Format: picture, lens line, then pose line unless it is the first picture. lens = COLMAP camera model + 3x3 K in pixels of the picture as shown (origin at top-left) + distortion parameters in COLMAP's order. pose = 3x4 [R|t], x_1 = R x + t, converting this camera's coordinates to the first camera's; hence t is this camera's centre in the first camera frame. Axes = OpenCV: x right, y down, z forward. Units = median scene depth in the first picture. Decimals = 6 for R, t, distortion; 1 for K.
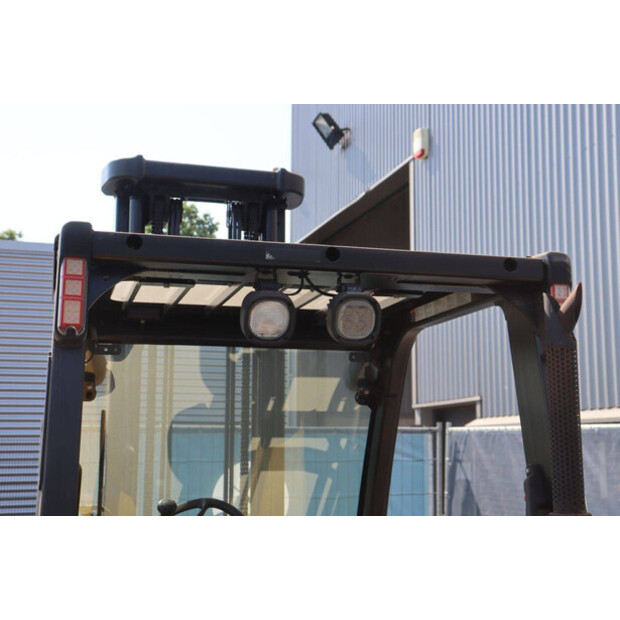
lens RADIAL K [[931.7, 0, 310.0], [0, 931.7, 310.0], [0, 0, 1]] dist [0.030949, 0.081285]
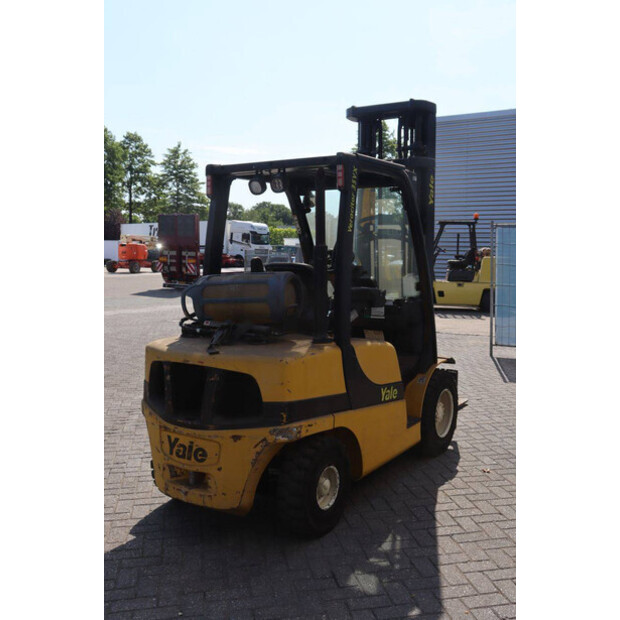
lens RADIAL K [[646.2, 0, 310.0], [0, 646.2, 310.0], [0, 0, 1]] dist [-0.055767, 0.017077]
pose [[0.668055, 0.065795, -0.741198, 0.468302], [0.117641, 0.974218, 0.192512, 0.004372], [0.734754, -0.215804, 0.643090, -0.104279]]
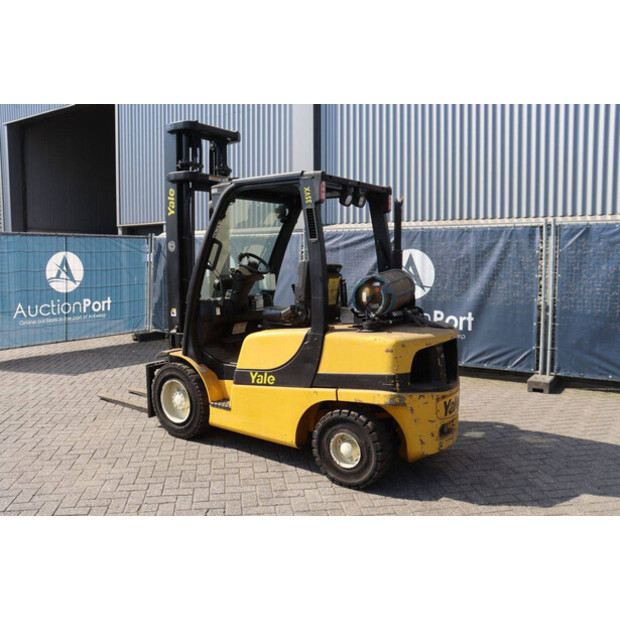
lens RADIAL K [[529.4, 0, 310.0], [0, 529.4, 310.0], [0, 0, 1]] dist [-0.146664, 0.147081]
pose [[0.780412, -0.067074, 0.621657, -0.407594], [-0.092404, 0.970941, 0.220761, -0.003557], [-0.618400, -0.229728, 0.751536, -0.166006]]
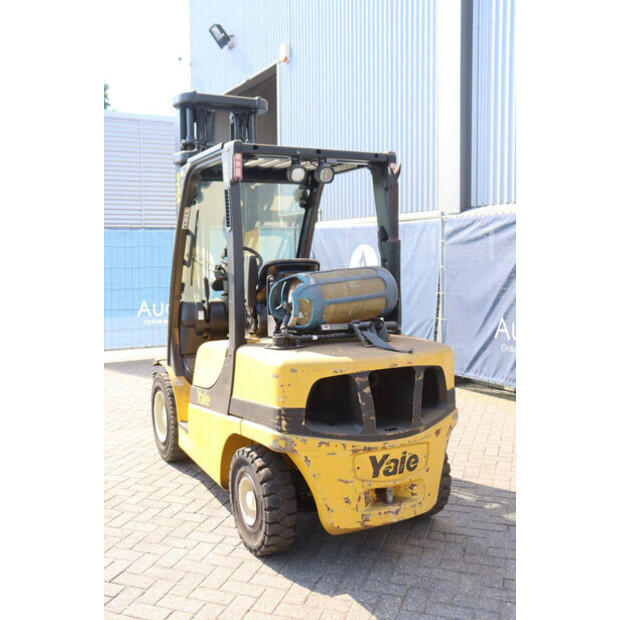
lens RADIAL K [[646.2, 0, 310.0], [0, 646.2, 310.0], [0, 0, 1]] dist [-0.055767, 0.017077]
pose [[0.980081, -0.030054, 0.196309, -0.110199], [-0.017866, 0.971132, 0.237873, -0.015744], [-0.197791, -0.236643, 0.951251, -0.270109]]
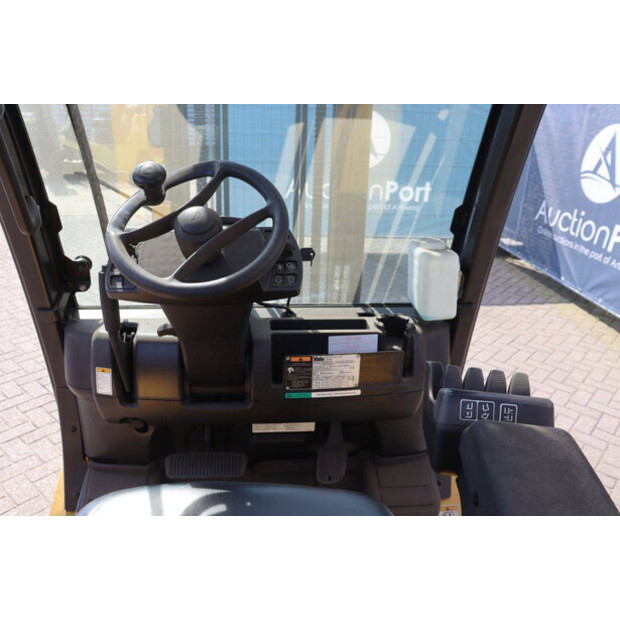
lens RADIAL K [[529.4, 0, 310.0], [0, 529.4, 310.0], [0, 0, 1]] dist [-0.146664, 0.147081]
pose [[0.983610, 0.091180, -0.155554, 0.002056], [-0.000657, 0.864521, 0.502597, 0.047021], [0.180306, -0.494257, 0.850411, 0.274842]]
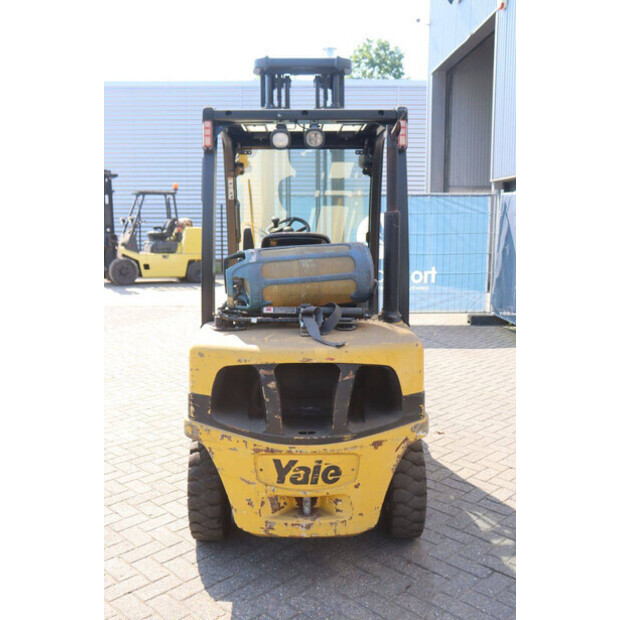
lens RADIAL K [[635.5, 0, 310.0], [0, 635.5, 310.0], [0, 0, 1]] dist [-0.086166, 0.180928]
pose [[0.968822, 0.027961, -0.246174, 0.130093], [0.044899, 0.957345, 0.285438, -0.009713], [0.243654, -0.287592, 0.926242, -0.206381]]
